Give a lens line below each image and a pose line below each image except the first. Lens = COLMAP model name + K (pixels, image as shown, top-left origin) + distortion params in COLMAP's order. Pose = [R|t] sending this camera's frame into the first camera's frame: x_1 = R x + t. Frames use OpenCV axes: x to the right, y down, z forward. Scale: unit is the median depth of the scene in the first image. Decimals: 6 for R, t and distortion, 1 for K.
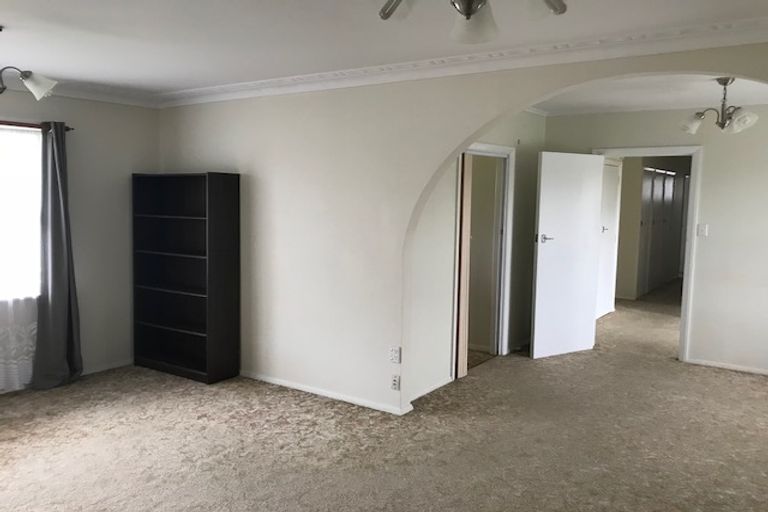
lens RADIAL K [[633.3, 0, 383.7], [0, 633.3, 269.6], [0, 0, 1]] dist [0.010151, 0.004651]
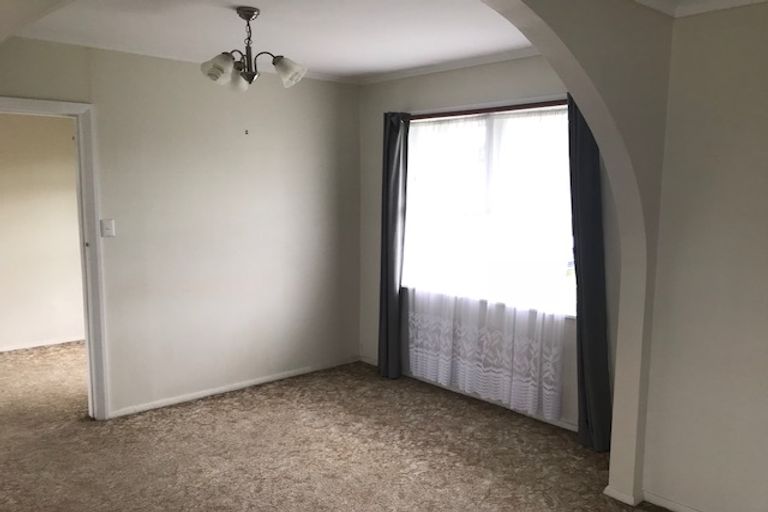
lens RADIAL K [[633.3, 0, 383.7], [0, 633.3, 269.6], [0, 0, 1]] dist [0.010151, 0.004651]
pose [[0.239265, -0.141780, 0.960547, -0.072745], [0.112239, 0.986688, 0.117680, -0.047114], [-0.964445, 0.079654, 0.251994, 0.388447]]
